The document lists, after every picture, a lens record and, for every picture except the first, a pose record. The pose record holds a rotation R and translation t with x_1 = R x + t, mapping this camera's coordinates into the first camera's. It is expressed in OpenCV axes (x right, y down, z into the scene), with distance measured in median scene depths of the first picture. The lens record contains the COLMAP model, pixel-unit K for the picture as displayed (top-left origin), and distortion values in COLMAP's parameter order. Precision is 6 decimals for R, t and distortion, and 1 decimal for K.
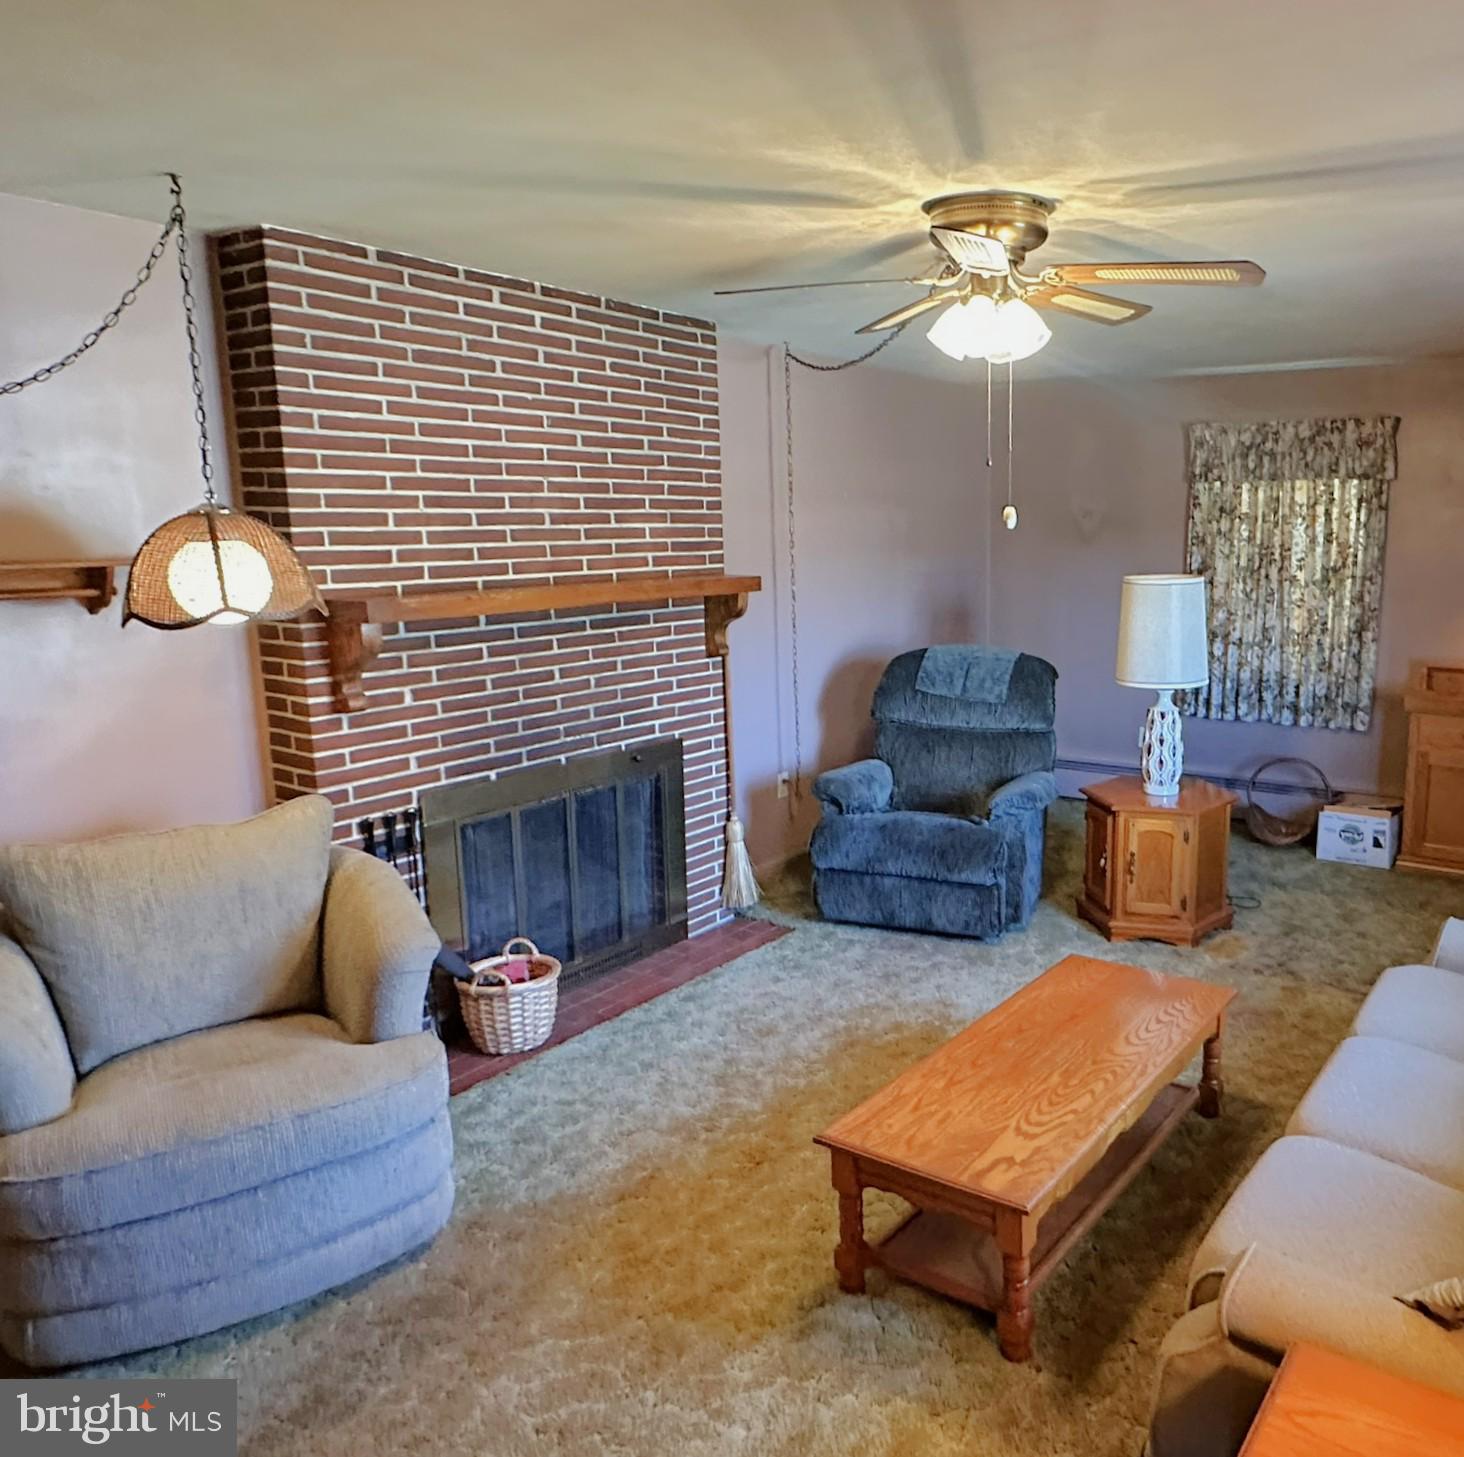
lens RADIAL K [[1100.3, 0, 735.1], [0, 1100.3, 719.4], [0, 0, 1]] dist [-0.003148, -0.001957]
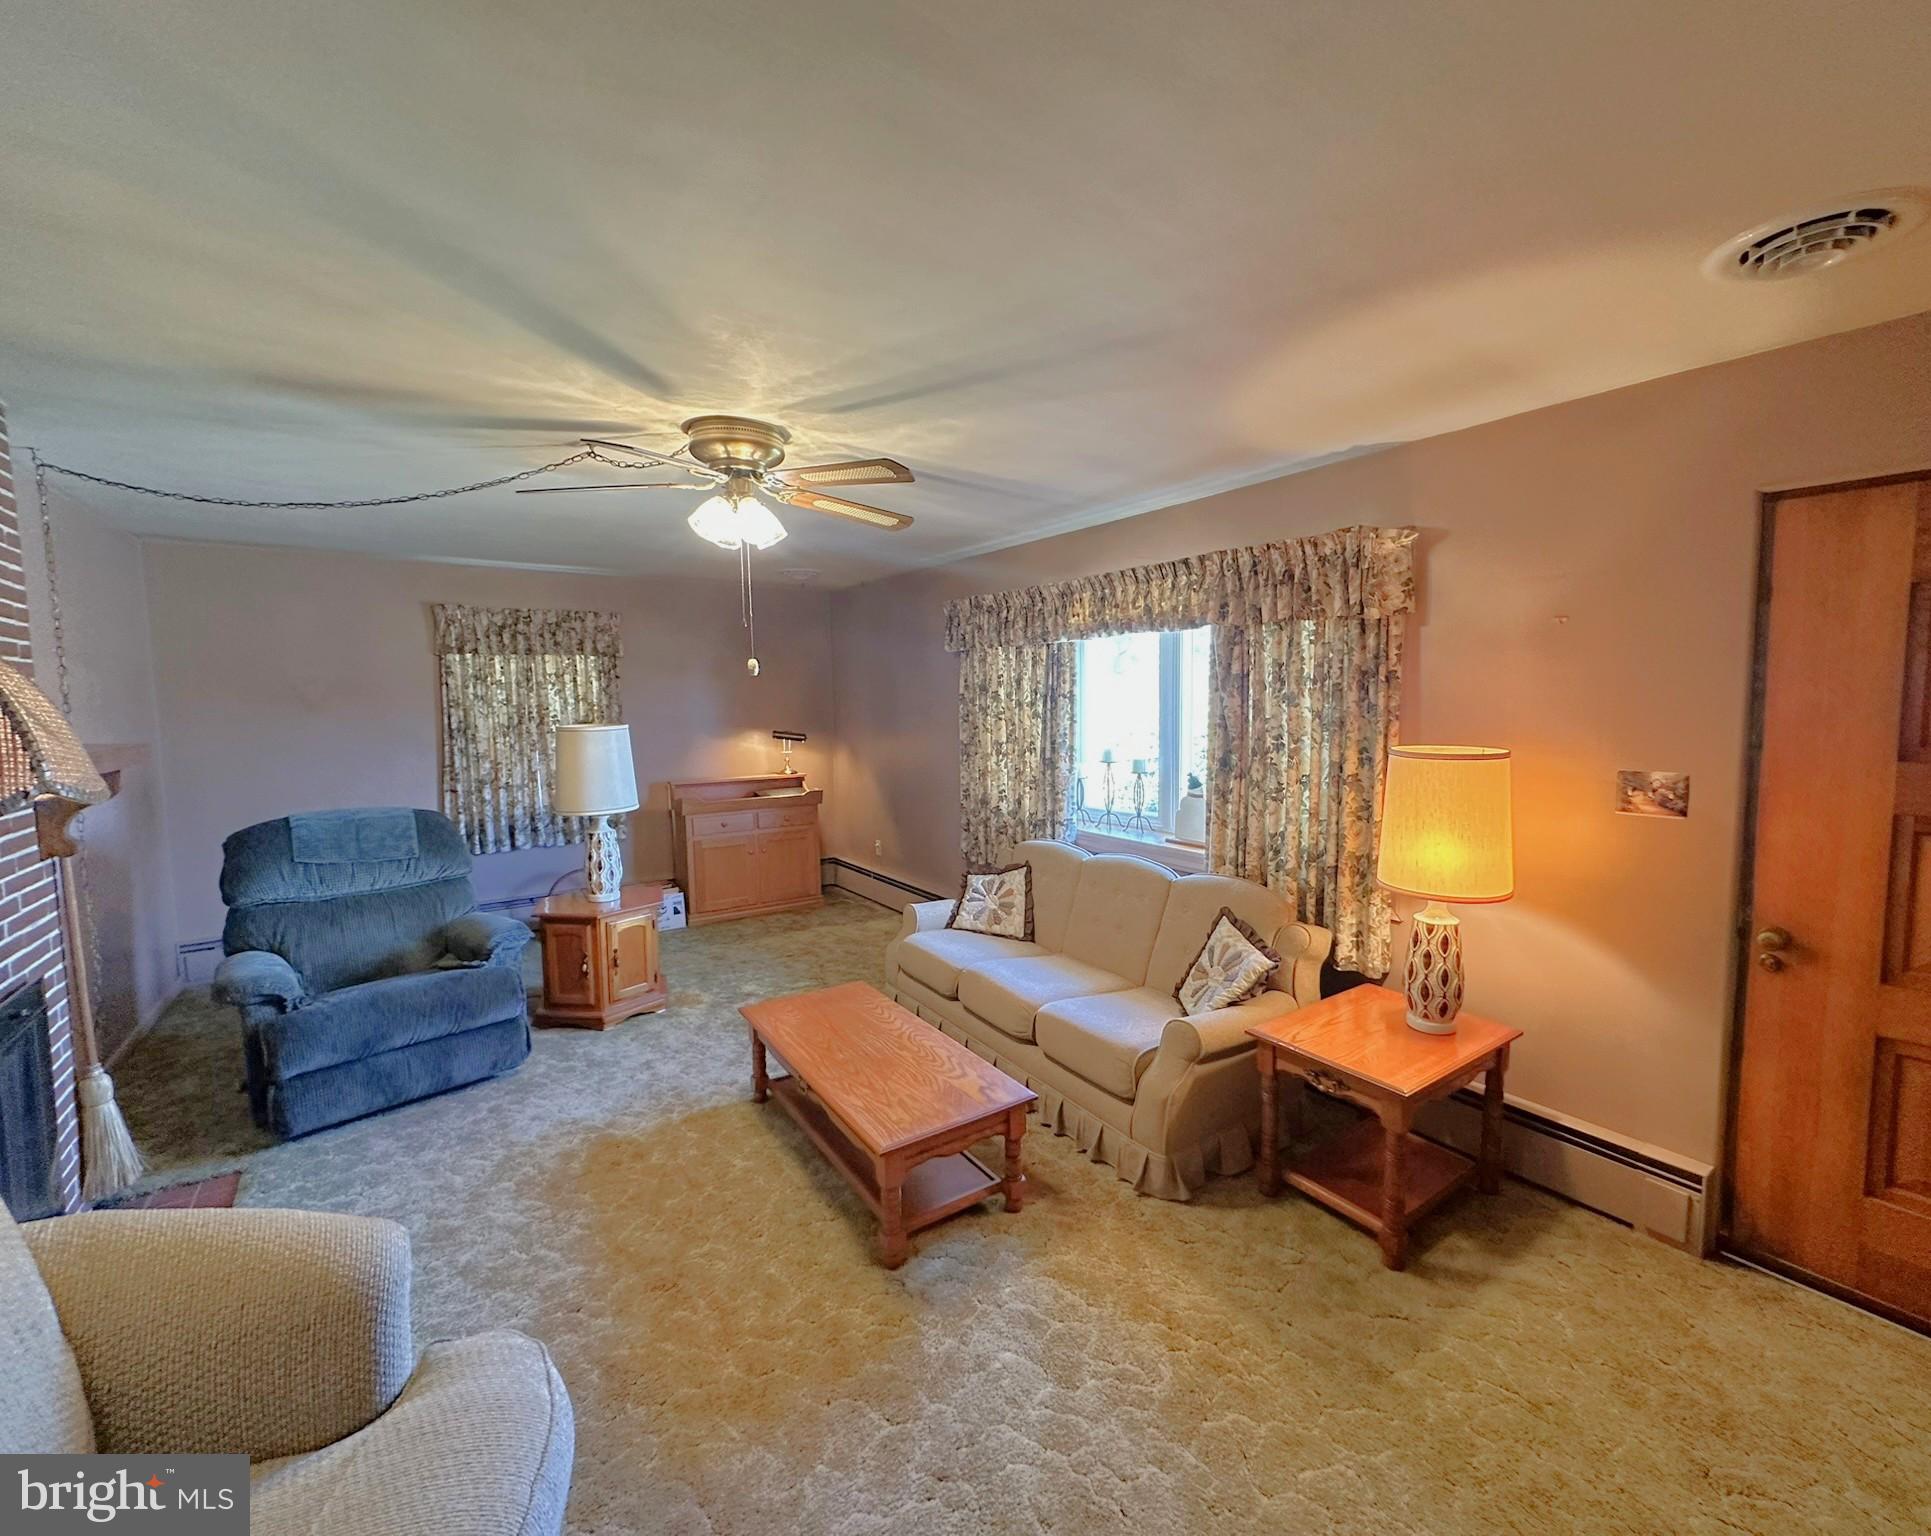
lens RADIAL K [[909.3, 0, 969.8], [0, 909.3, 781.4], [0, 0, 1]] dist [0.000035, 0.000254]
pose [[0.332837, -0.085790, 0.939074, -0.434756], [0.171025, 0.984829, 0.029353, -0.024720], [-0.927346, 0.150835, 0.342459, 0.260135]]
